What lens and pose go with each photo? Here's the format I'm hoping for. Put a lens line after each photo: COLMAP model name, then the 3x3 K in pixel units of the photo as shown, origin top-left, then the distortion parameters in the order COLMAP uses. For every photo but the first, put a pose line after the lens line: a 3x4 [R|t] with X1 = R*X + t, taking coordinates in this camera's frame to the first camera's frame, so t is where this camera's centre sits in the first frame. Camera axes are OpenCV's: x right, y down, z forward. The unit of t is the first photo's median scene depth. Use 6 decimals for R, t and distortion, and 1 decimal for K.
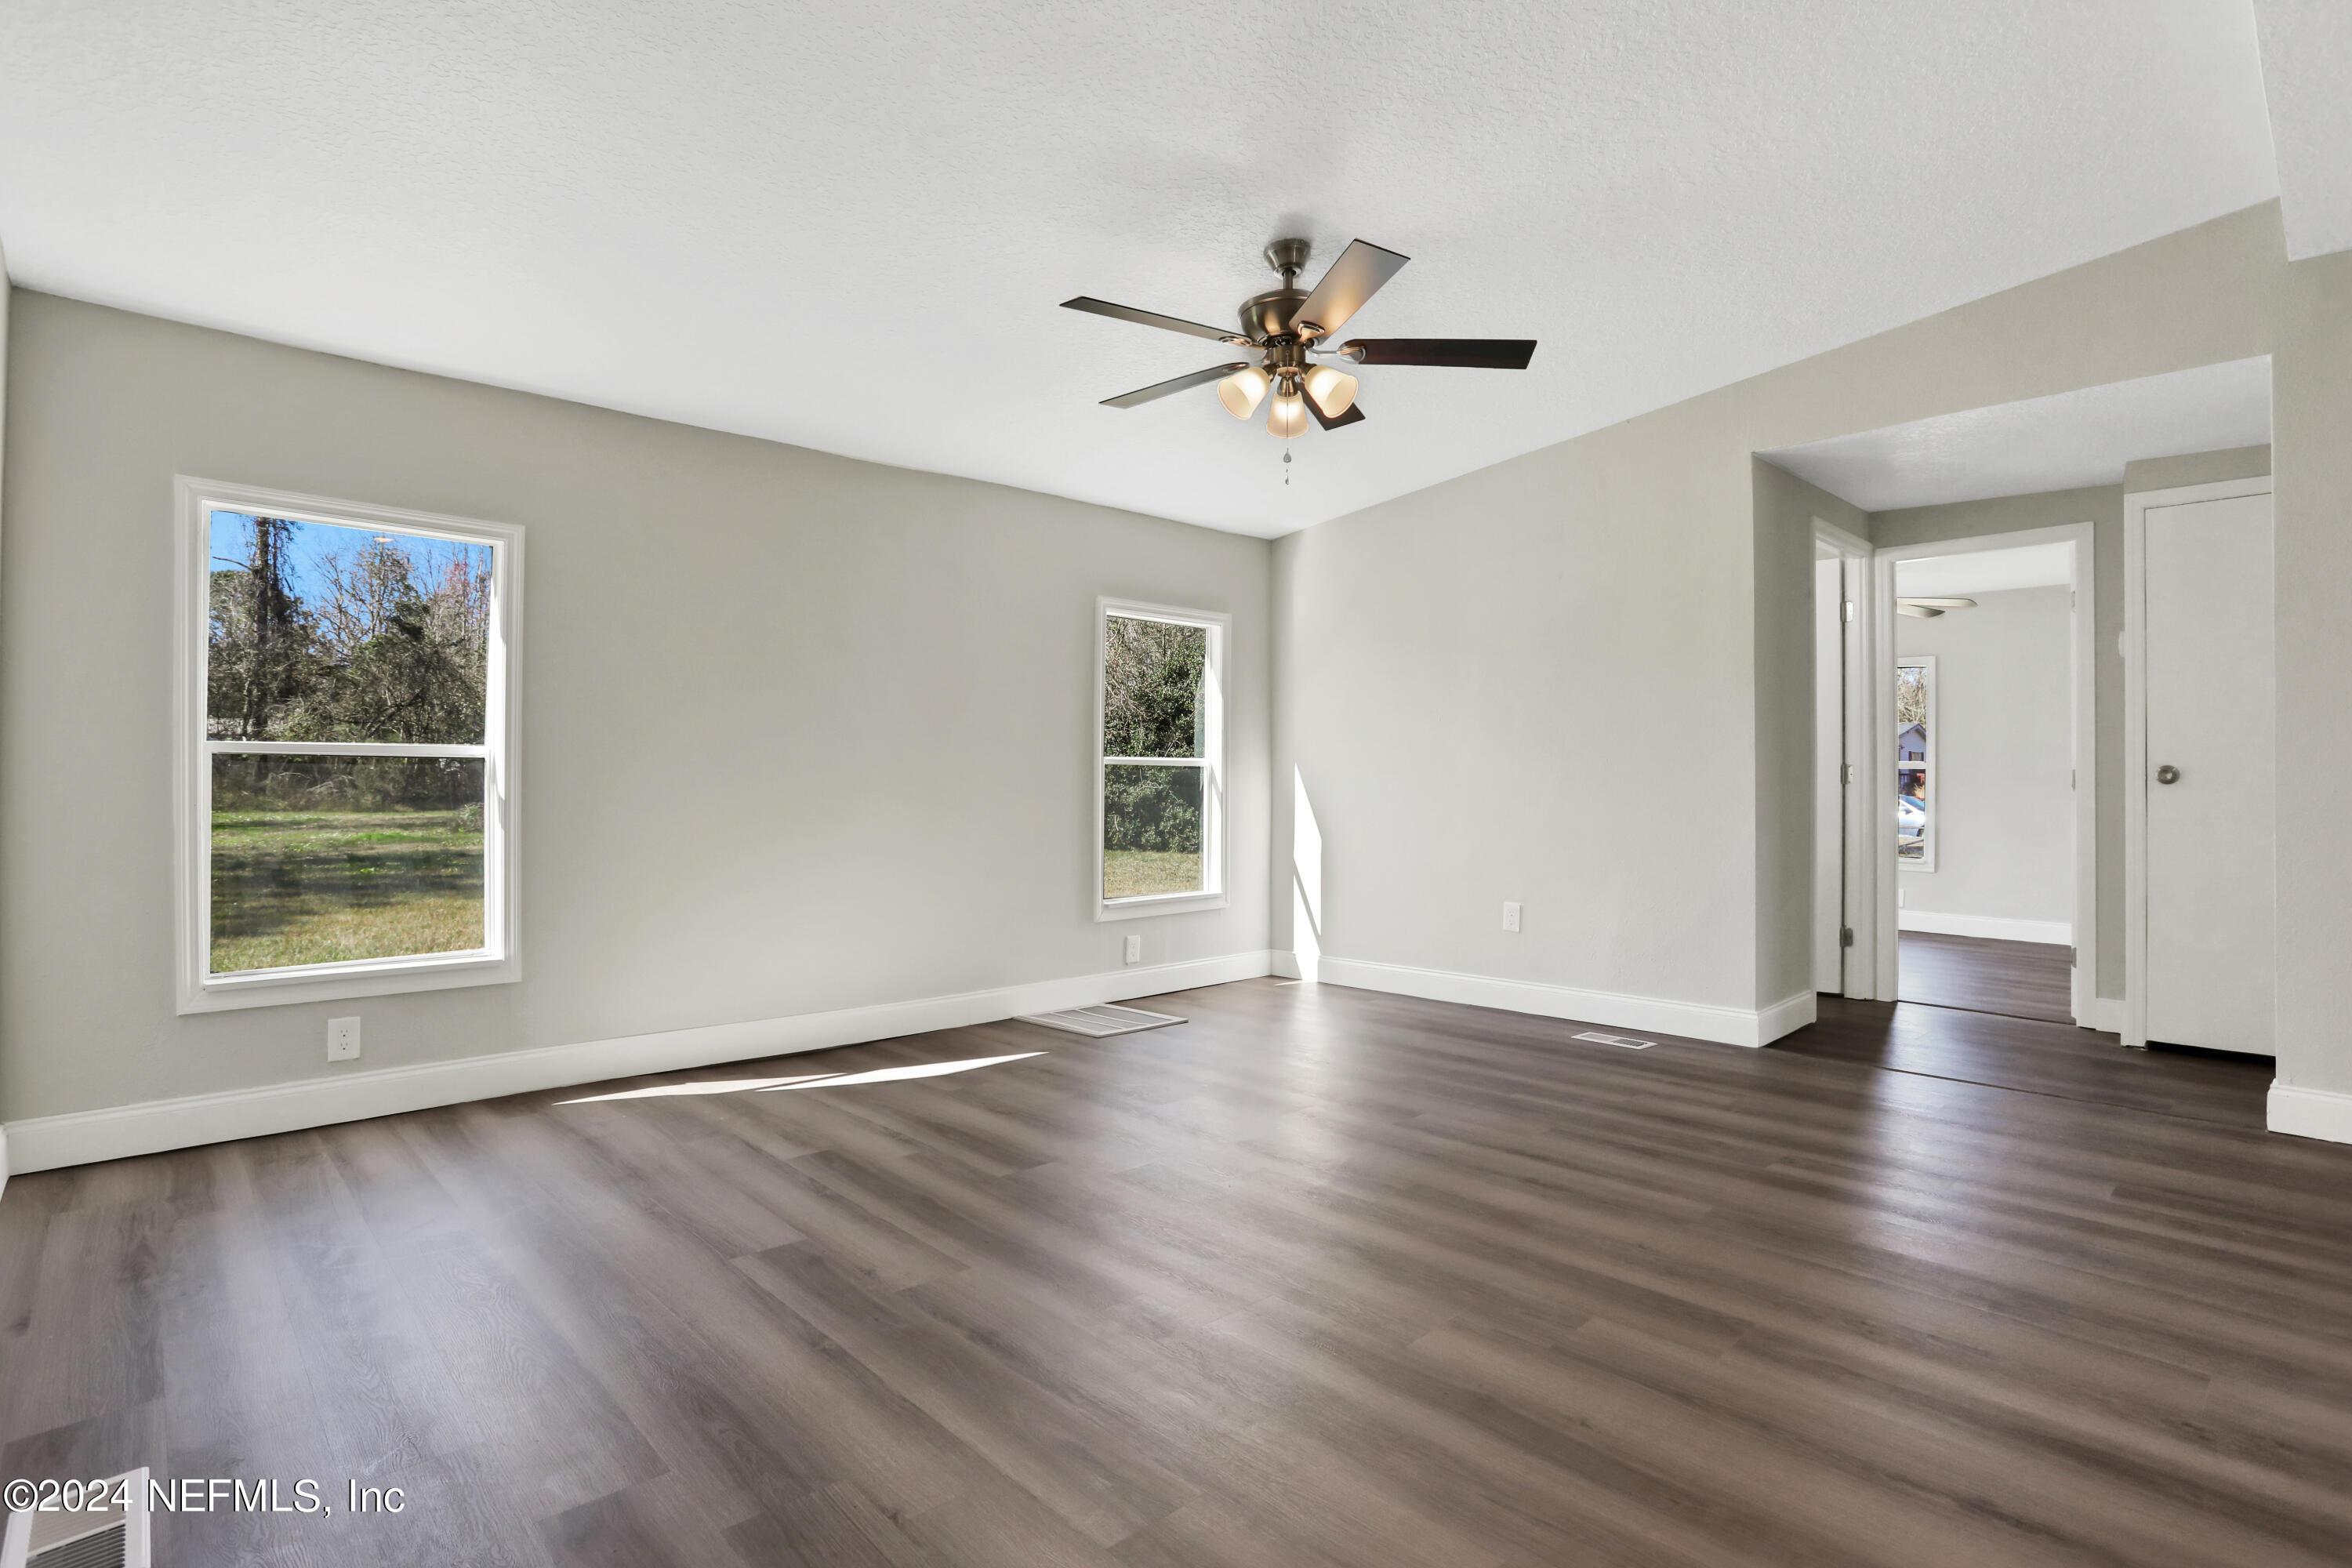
lens RADIAL K [[1191.9, 0, 1166.3], [0, 1191.9, 778.6], [0, 0, 1]] dist [-0.030072, 0.000771]
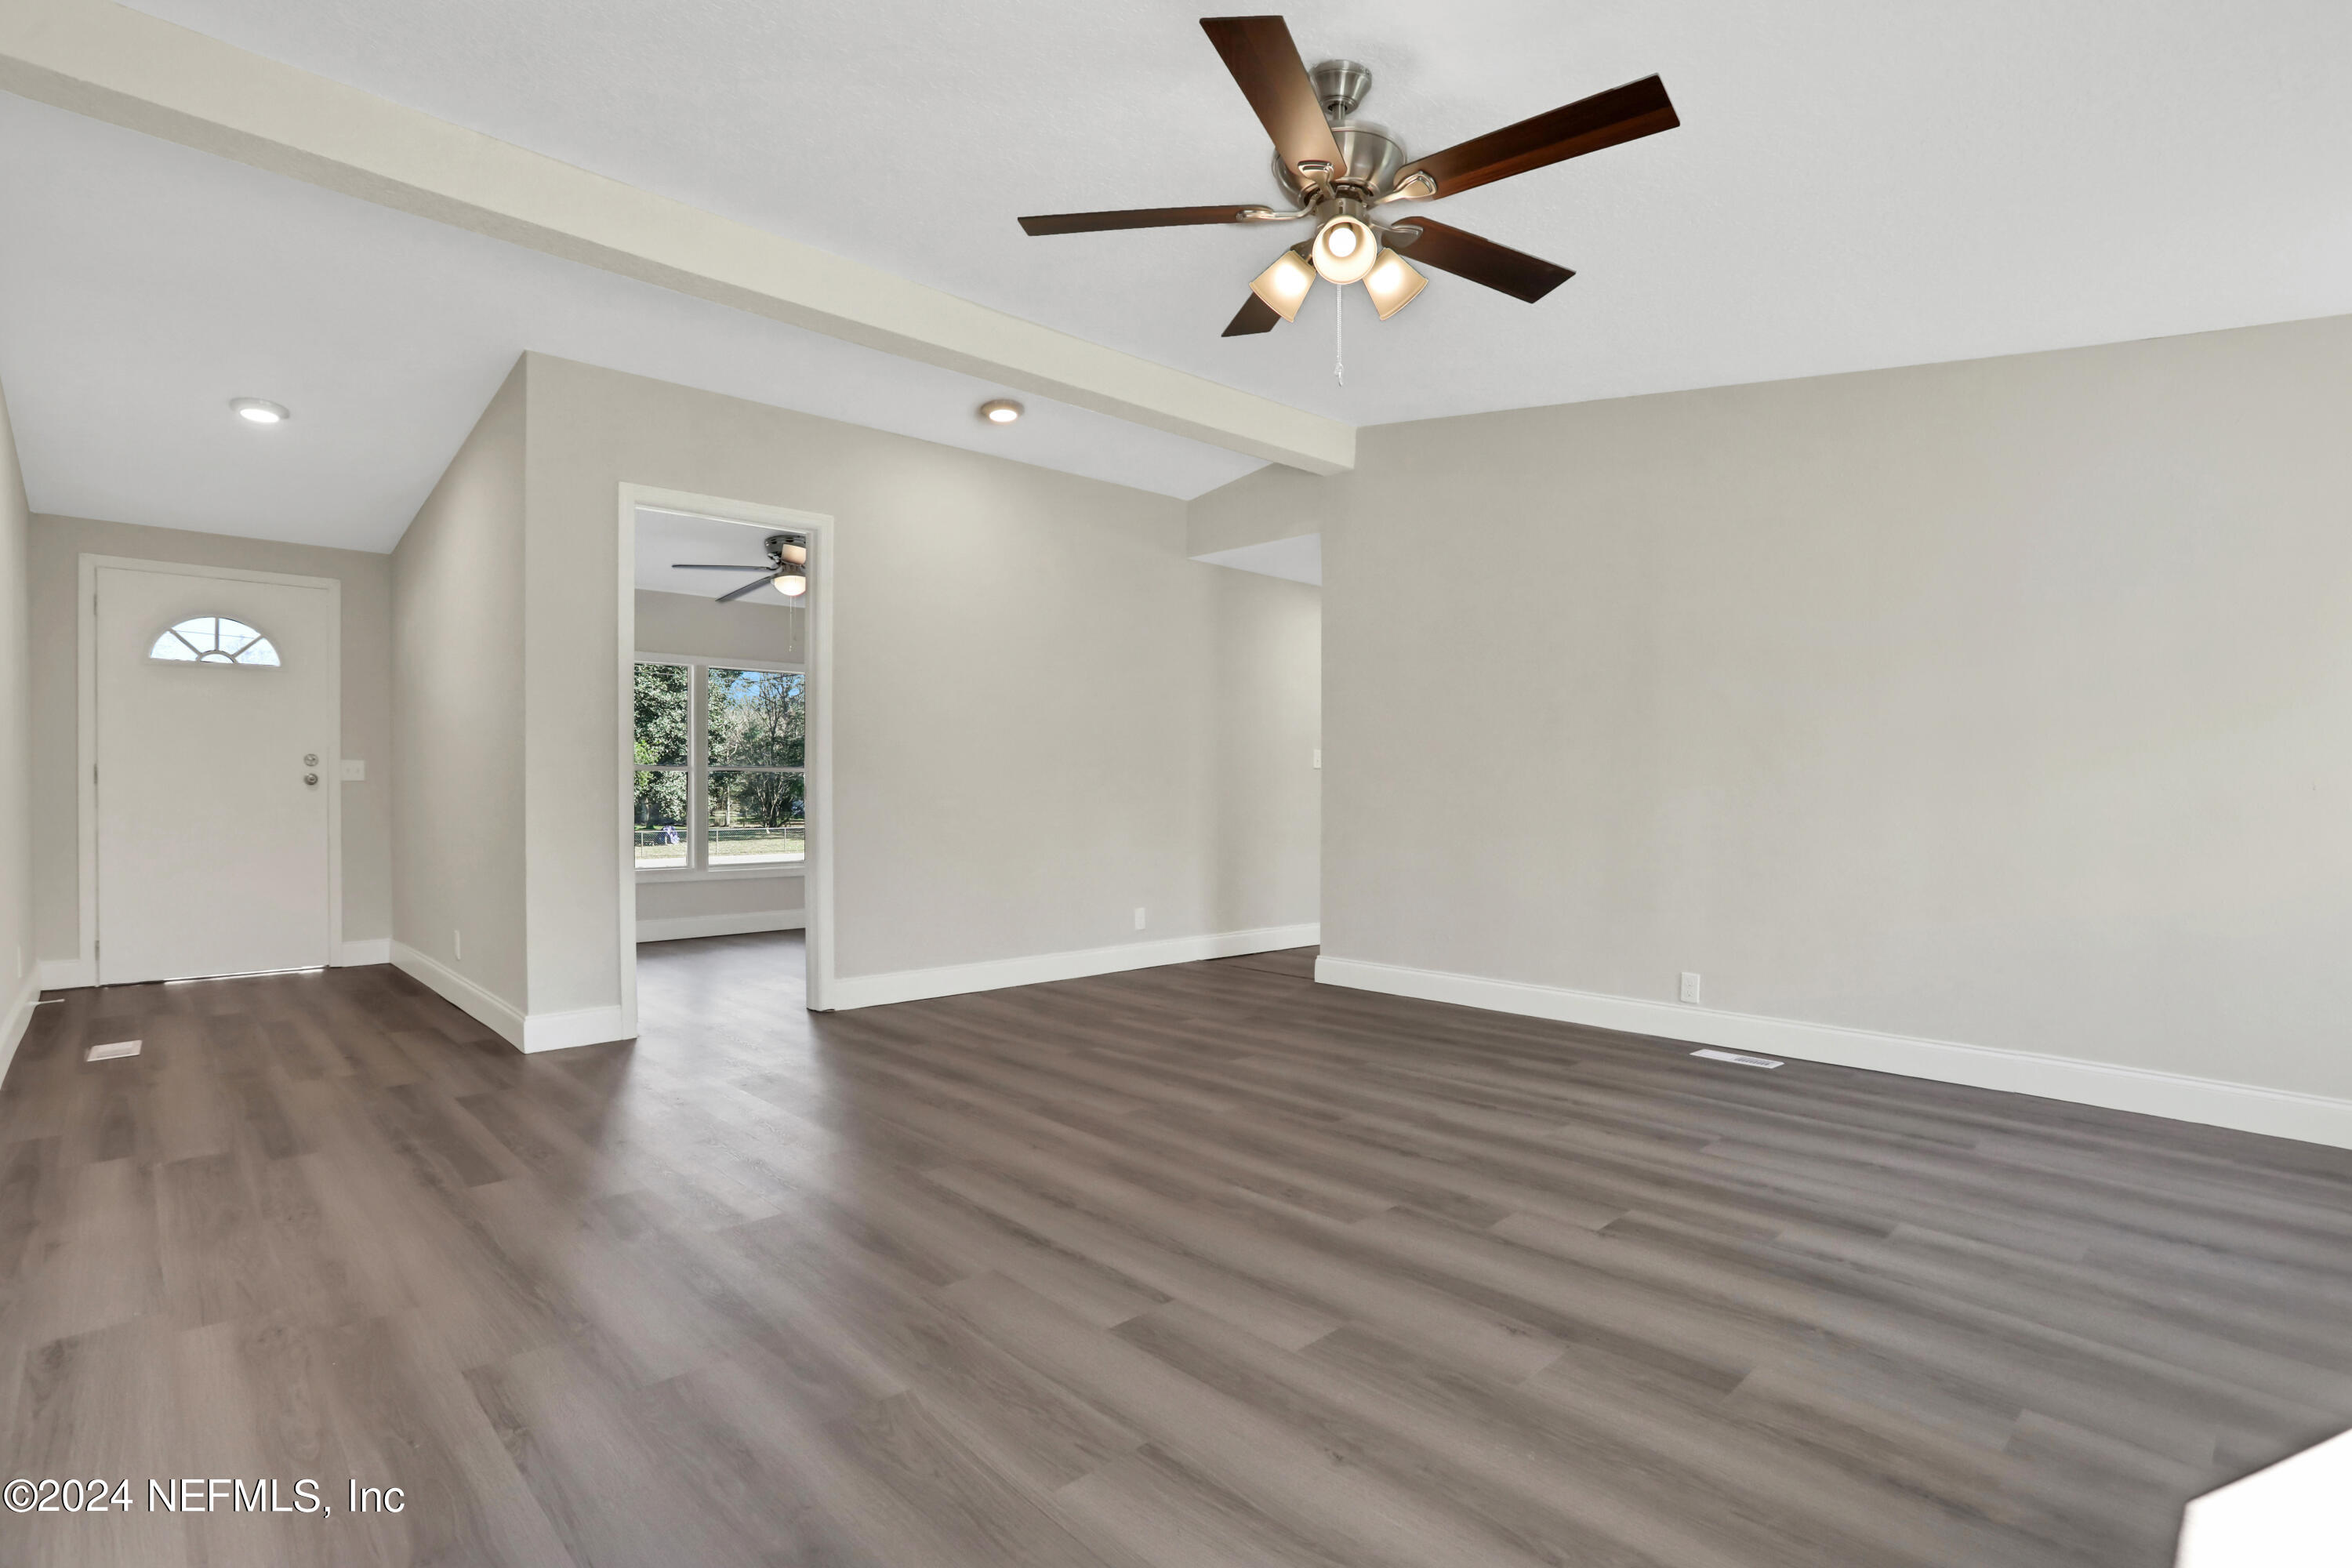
lens RADIAL K [[1075.3, 0, 1116.0], [0, 1075.3, 791.2], [0, 0, 1]] dist [-0.048915, -0.000020]
pose [[-0.999364, -0.005662, 0.035196, 0.210922], [-0.005689, 0.999984, -0.000671, 0.007425], [-0.035192, -0.000871, -0.999380, 1.642698]]
